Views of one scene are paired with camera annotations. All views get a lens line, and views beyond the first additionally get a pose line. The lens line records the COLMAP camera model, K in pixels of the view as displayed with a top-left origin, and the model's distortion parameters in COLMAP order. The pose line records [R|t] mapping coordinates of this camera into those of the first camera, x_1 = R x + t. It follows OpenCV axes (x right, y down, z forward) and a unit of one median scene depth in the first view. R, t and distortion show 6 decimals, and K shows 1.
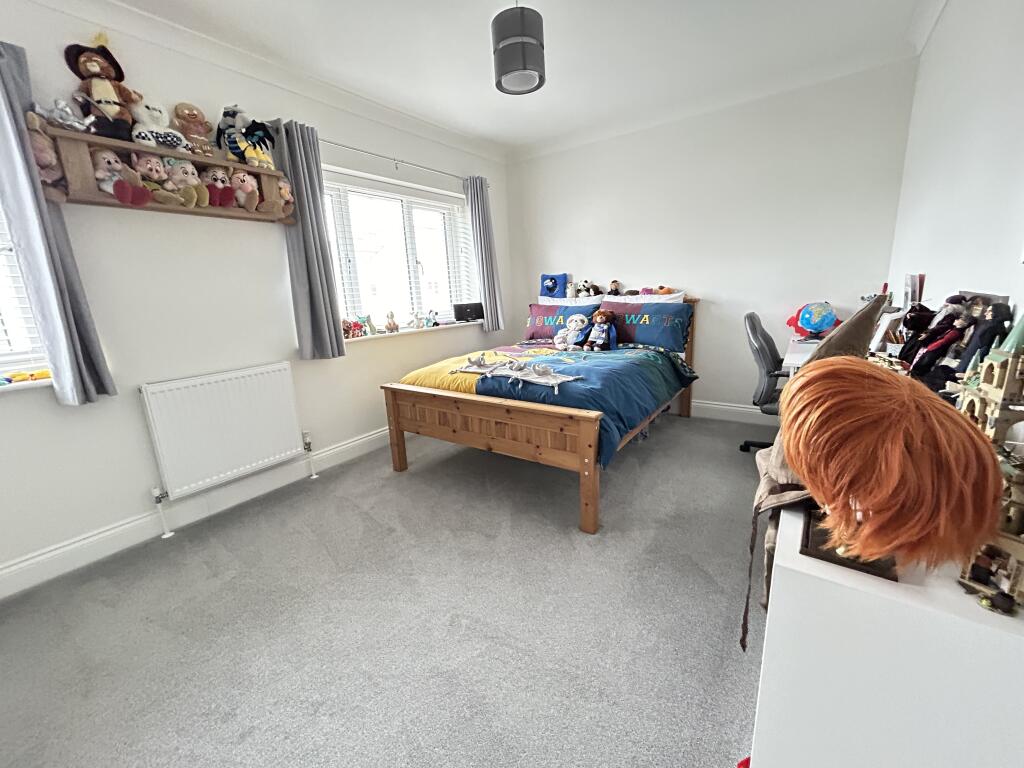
lens RADIAL K [[409.2, 0, 514.8], [0, 409.2, 381.9], [0, 0, 1]] dist [-0.003766, -0.000153]
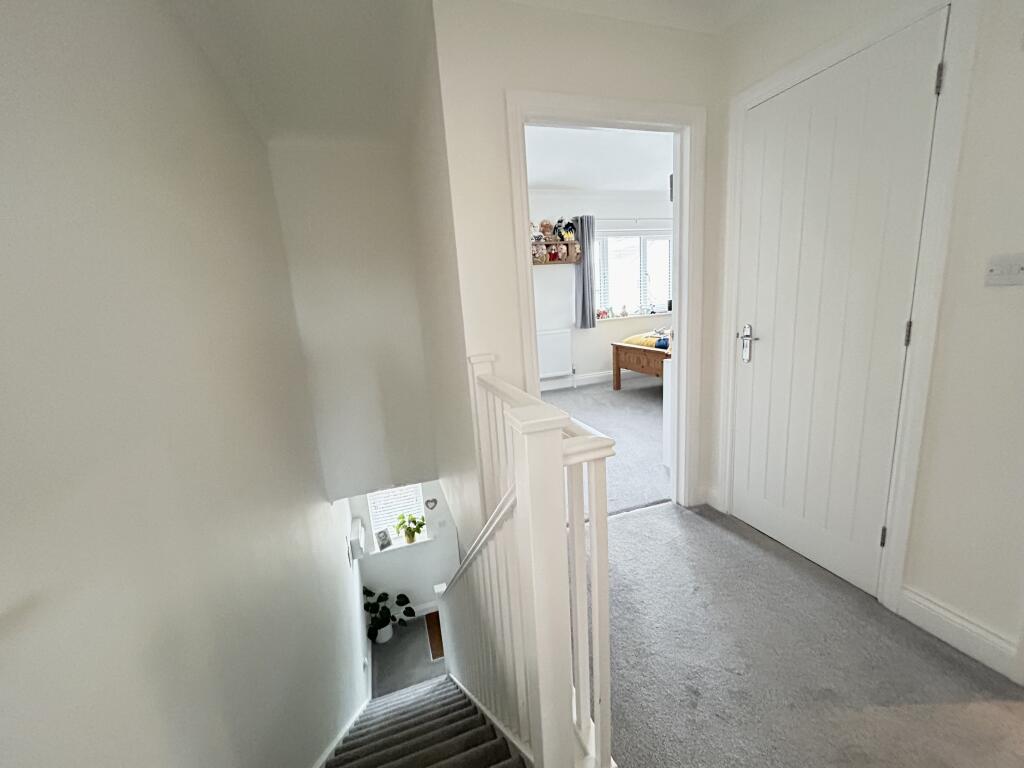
lens RADIAL K [[409.2, 0, 511.5], [0, 409.2, 384.2], [0, 0, 1]] dist [-0.003766, -0.000153]
pose [[0.808368, 0.112321, -0.577863, 0.449334], [-0.098157, 0.993604, 0.055818, 0.144852], [0.580437, 0.011600, 0.814223, -0.883340]]
